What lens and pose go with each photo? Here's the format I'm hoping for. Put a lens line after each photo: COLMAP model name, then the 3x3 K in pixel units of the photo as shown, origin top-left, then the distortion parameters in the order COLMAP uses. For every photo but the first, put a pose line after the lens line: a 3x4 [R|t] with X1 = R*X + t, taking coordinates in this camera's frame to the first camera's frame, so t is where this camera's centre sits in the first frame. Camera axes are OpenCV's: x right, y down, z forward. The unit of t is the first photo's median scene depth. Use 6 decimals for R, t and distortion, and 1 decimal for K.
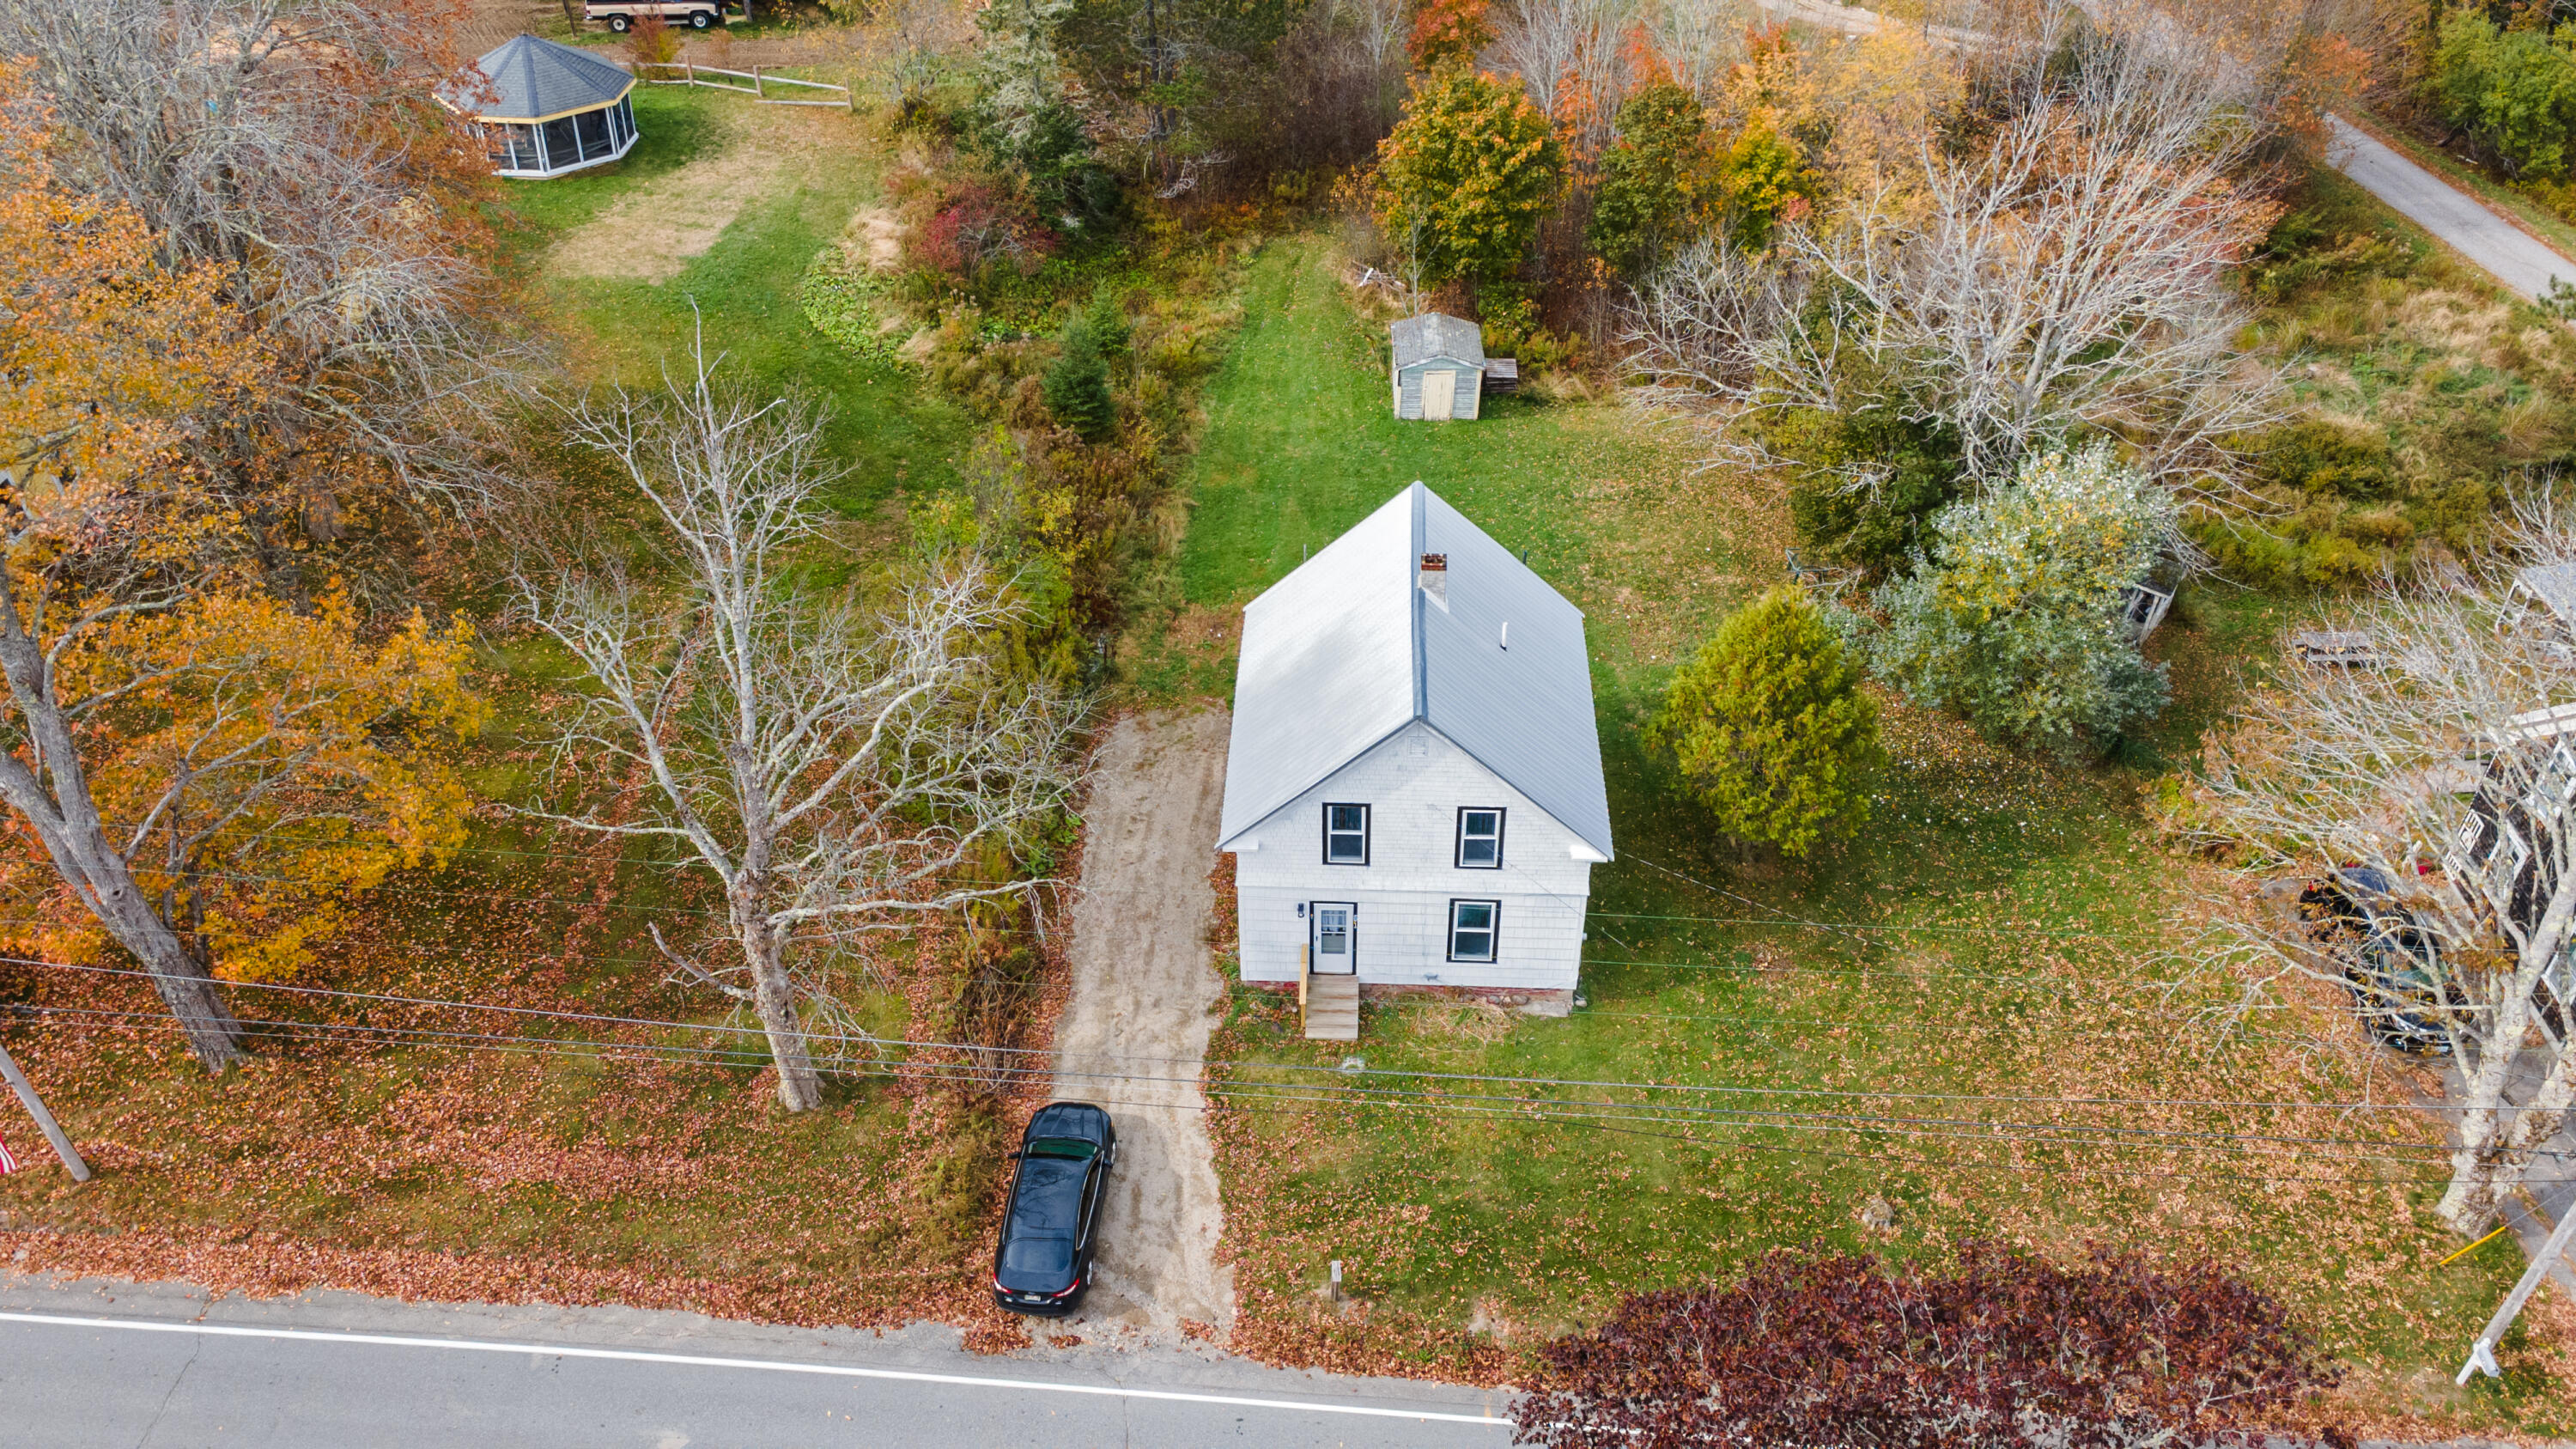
lens RADIAL K [[1889.6, 0, 1288.0], [0, 1889.6, 724.5], [0, 0, 1]] dist [-0.002018, 0.077655]
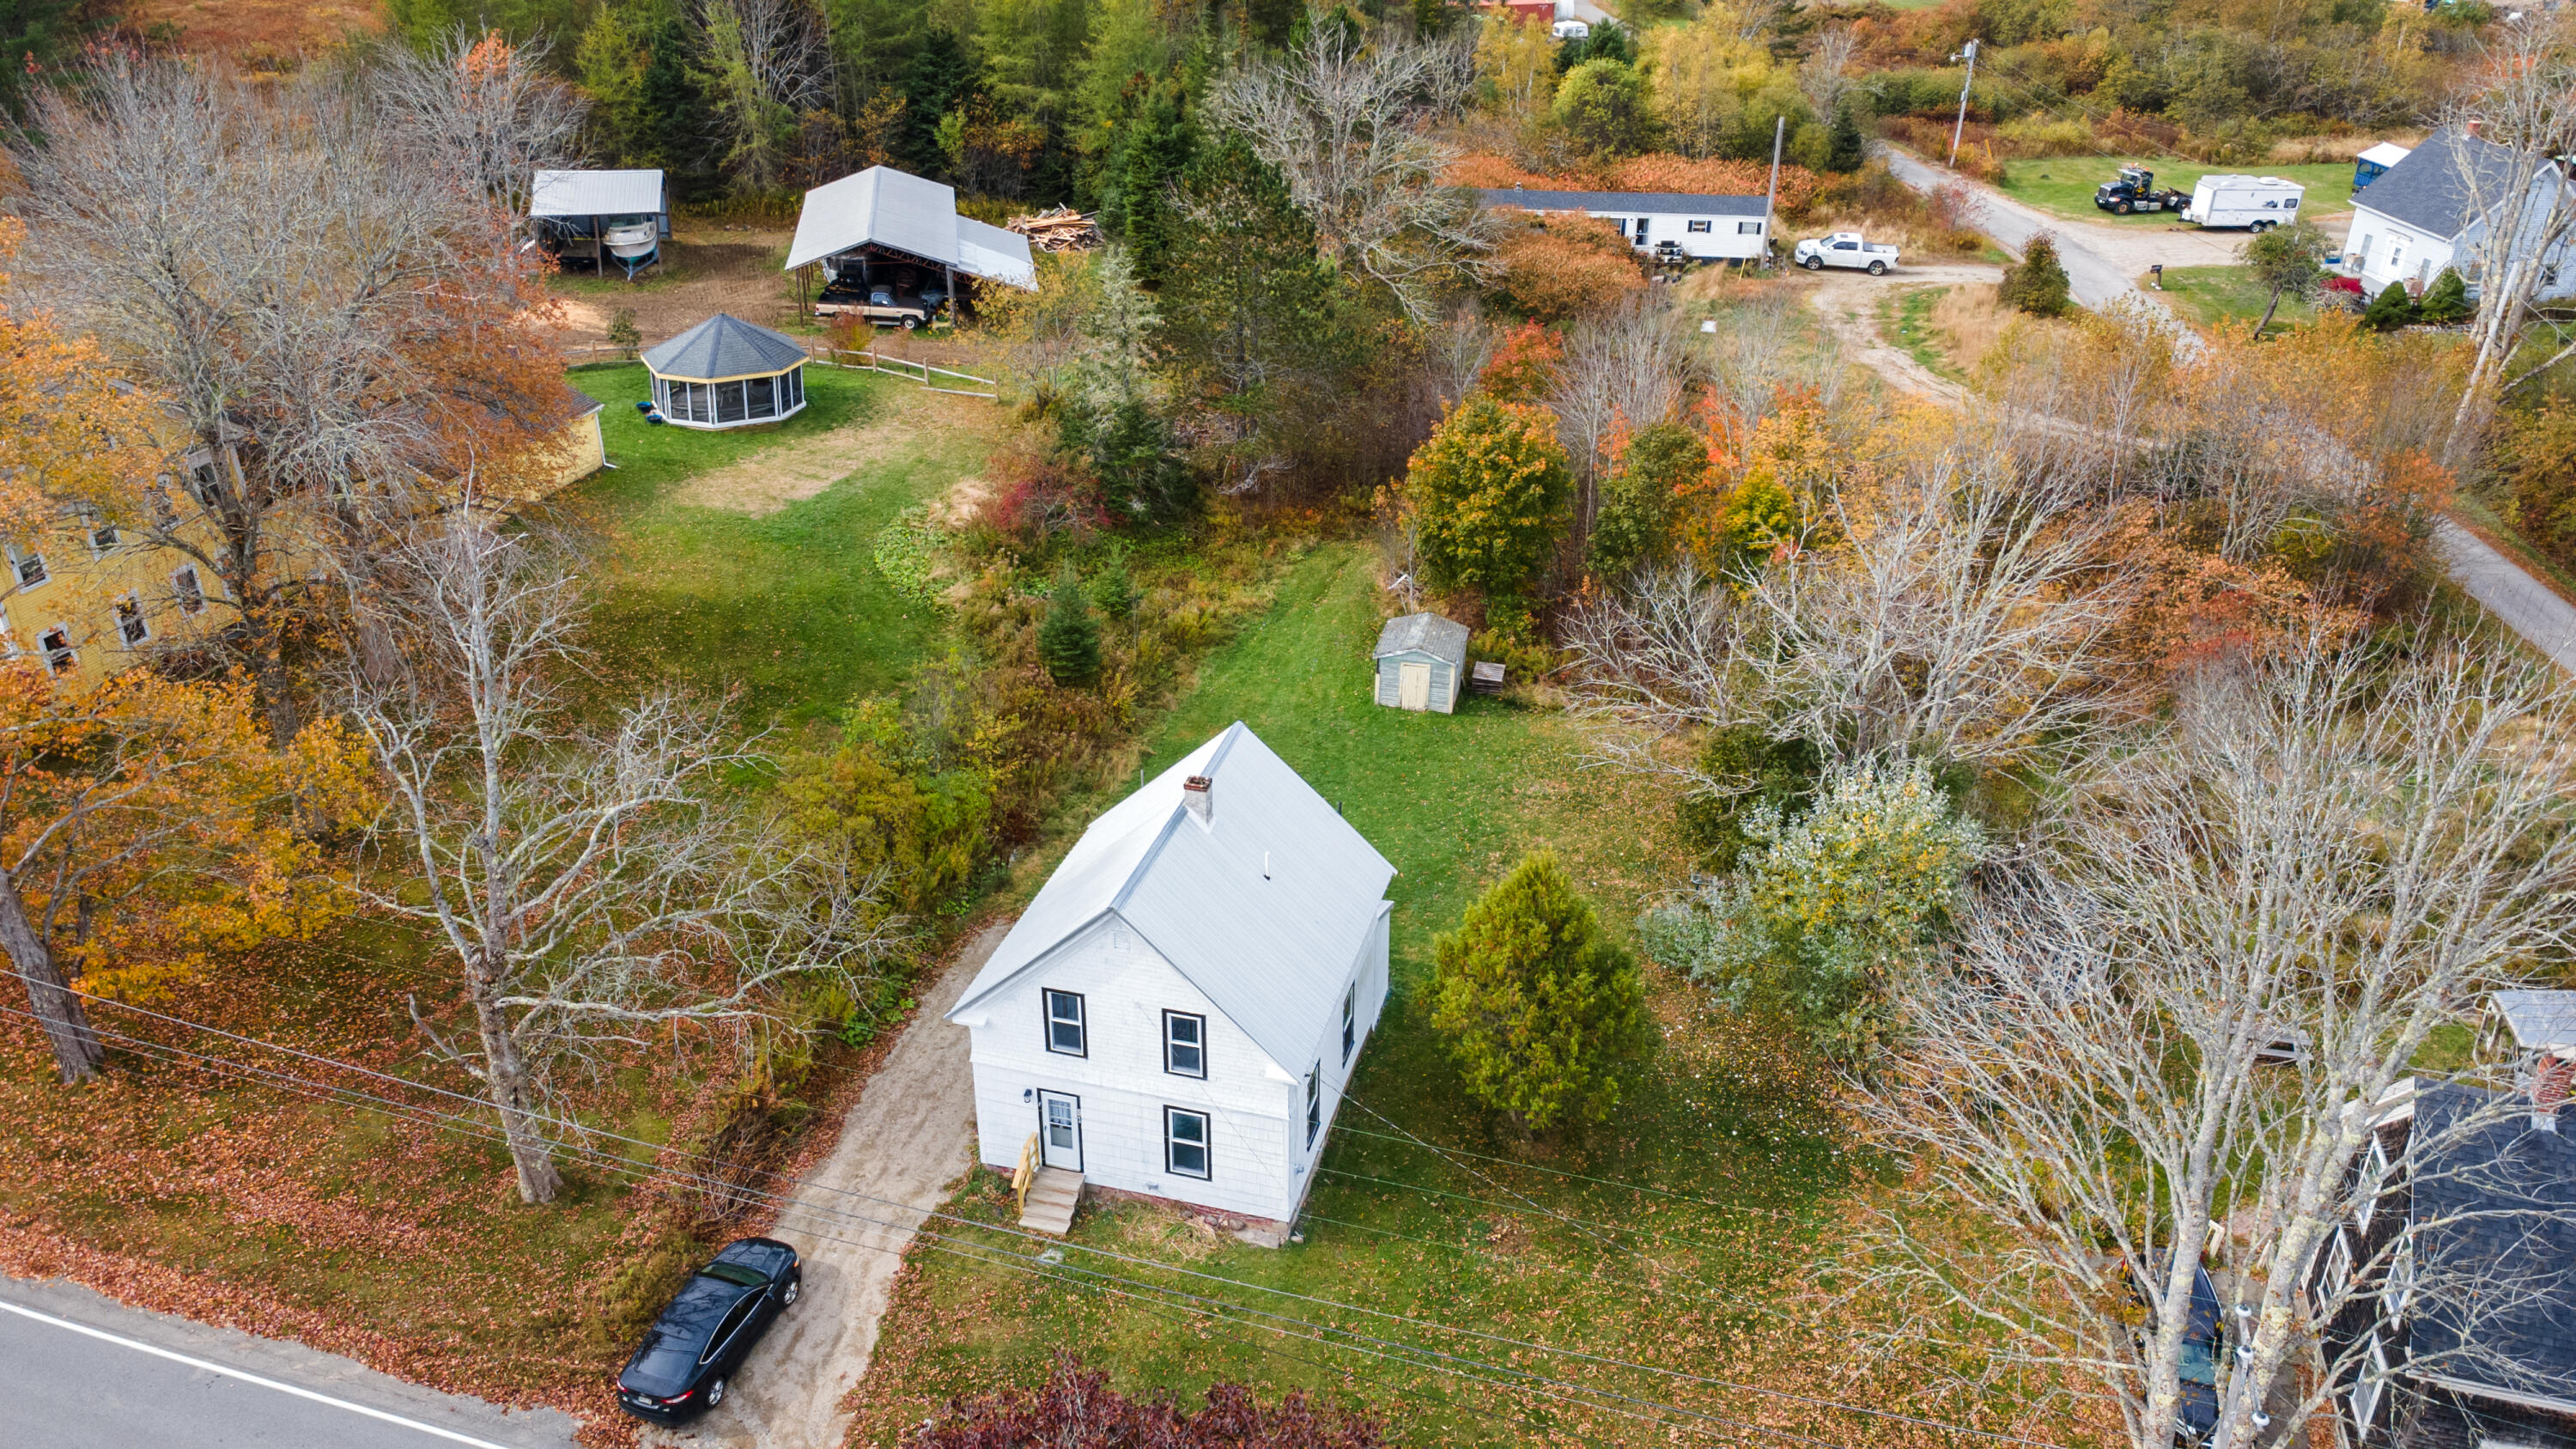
lens RADIAL K [[1889.6, 0, 1288.0], [0, 1889.6, 724.5], [0, 0, 1]] dist [-0.002018, 0.077655]
pose [[0.973881, 0.114874, -0.195855, 0.314002], [-0.150078, 0.972956, -0.175595, 0.057942], [0.170387, 0.200402, 0.964784, -0.024264]]
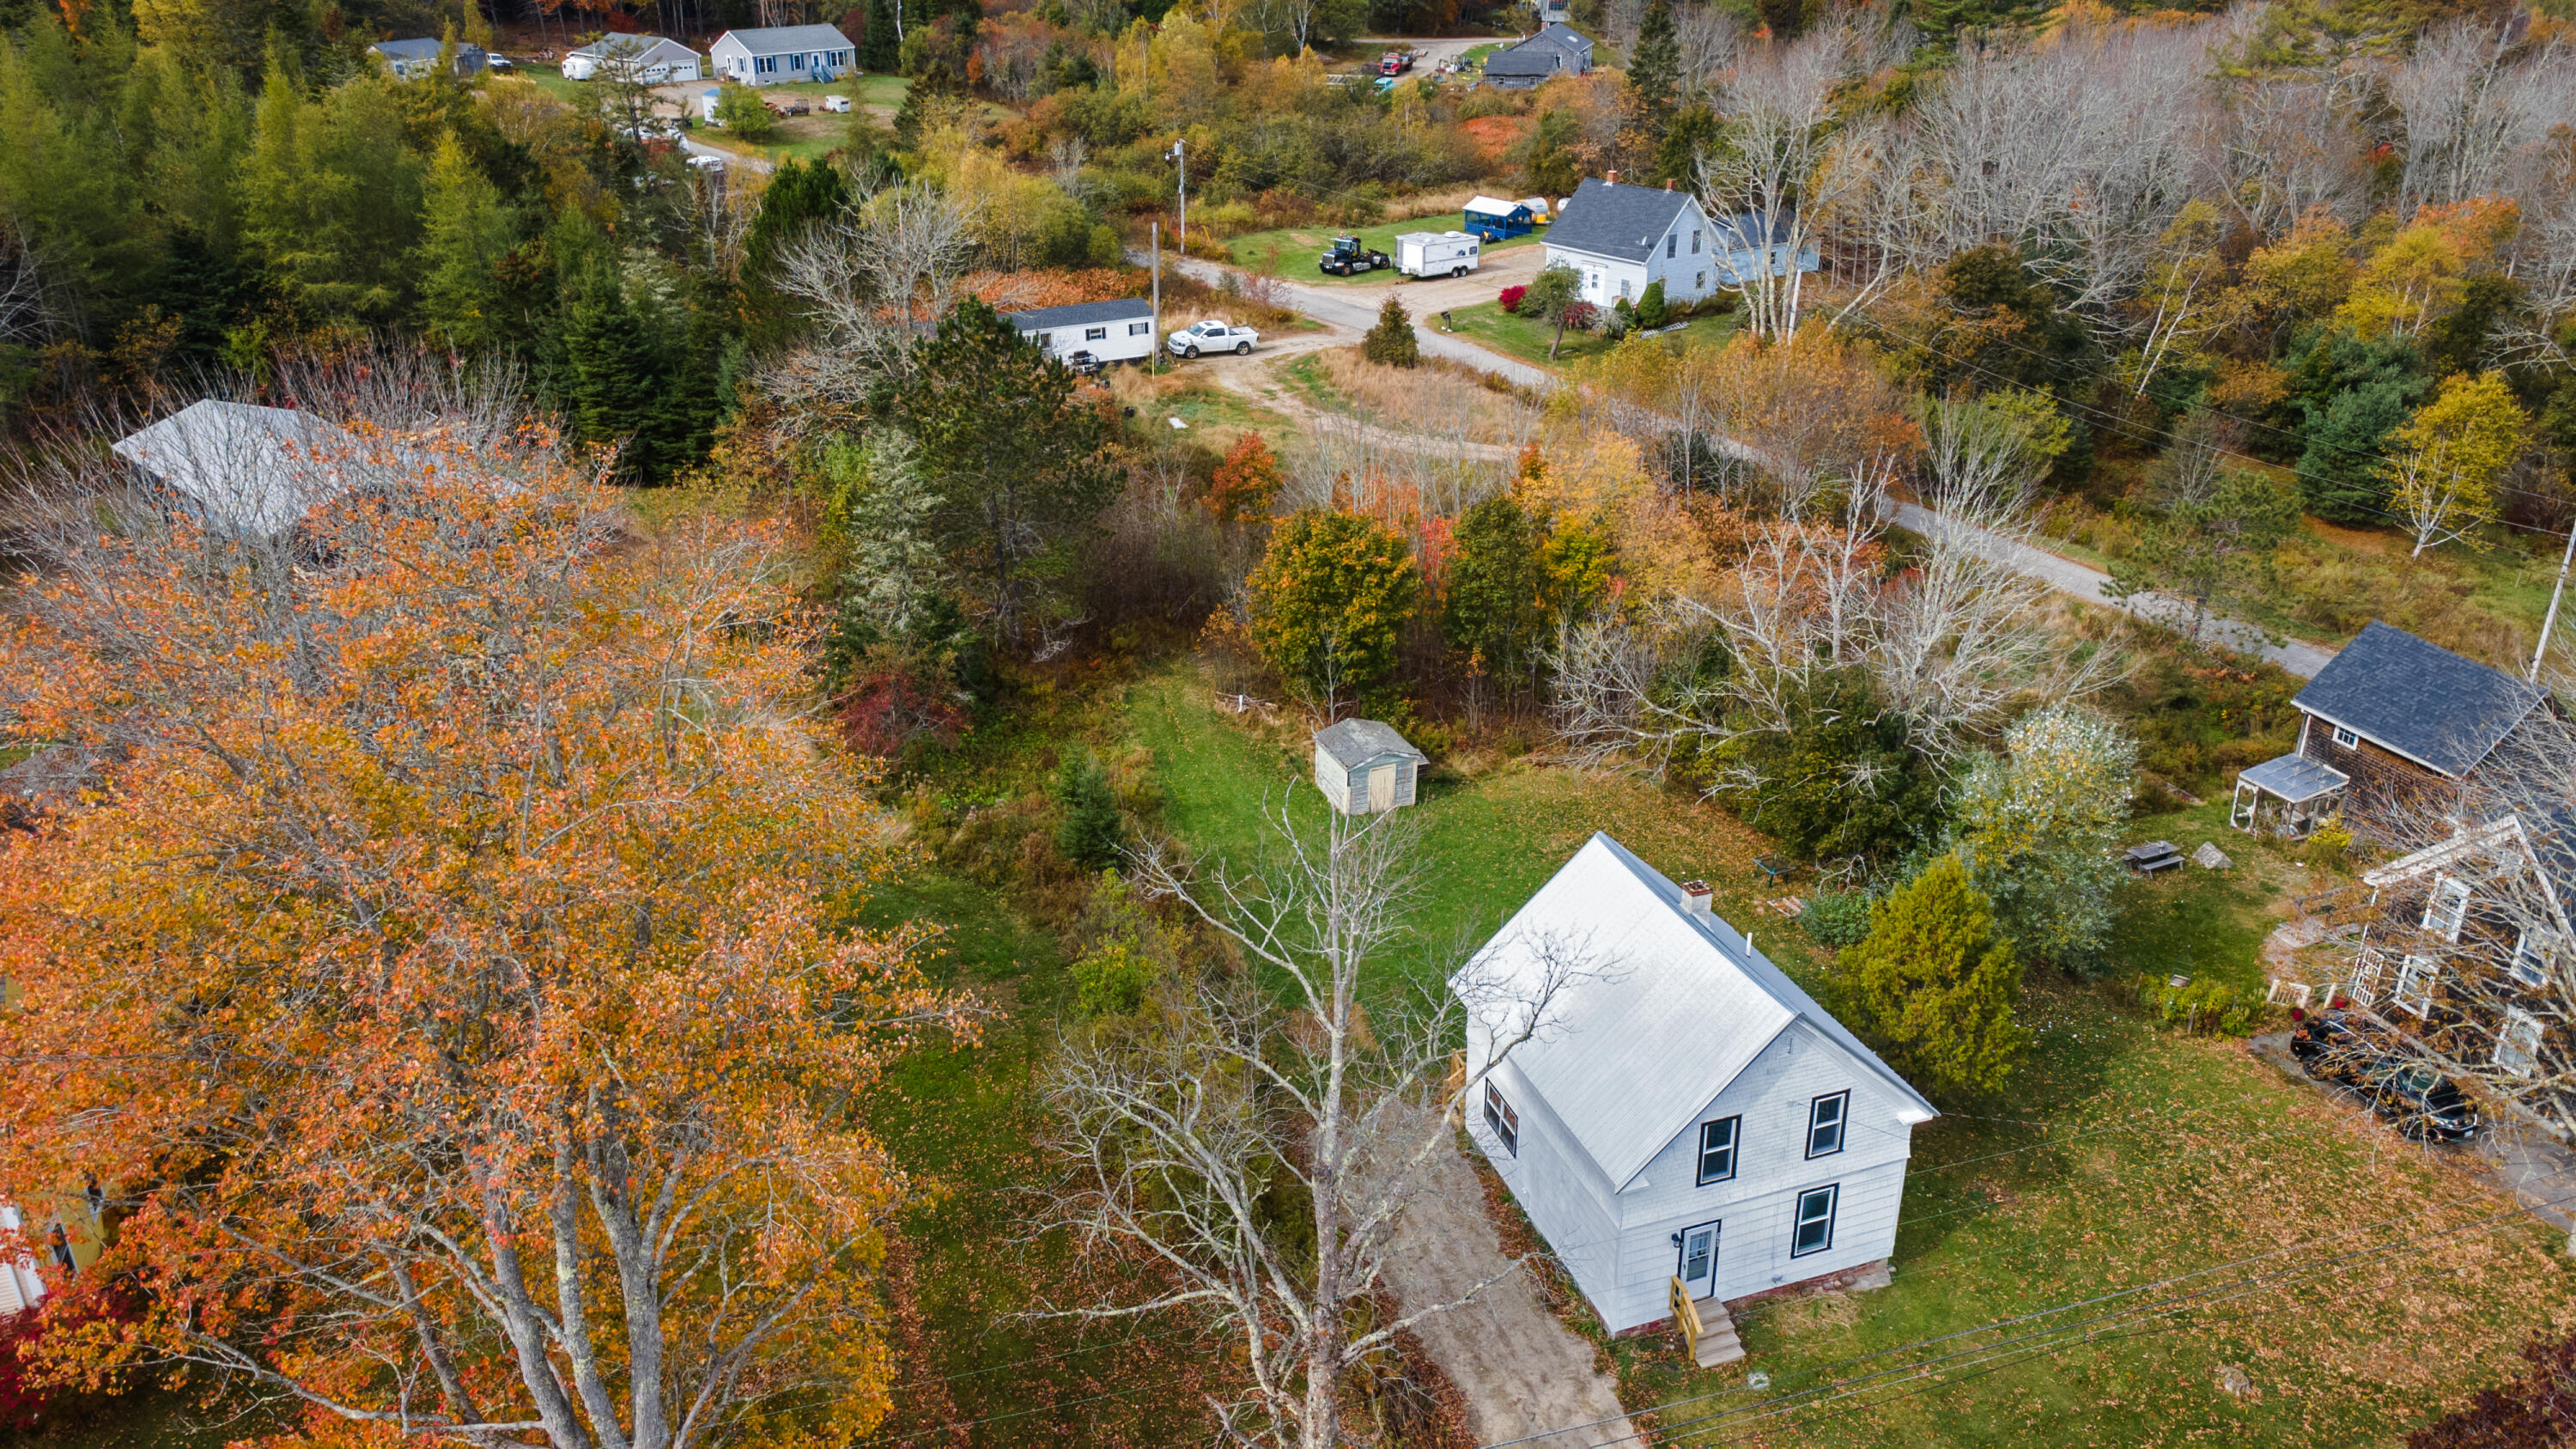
lens RADIAL K [[1843.6, 0, 1280.9], [0, 1843.6, 765.3], [0, 0, 1]] dist [0.055583, -0.048115]
pose [[0.926390, -0.165699, 0.338149, -0.471484], [0.236121, 0.955124, -0.178846, -0.018541], [-0.293340, 0.245526, 0.923942, 0.060256]]
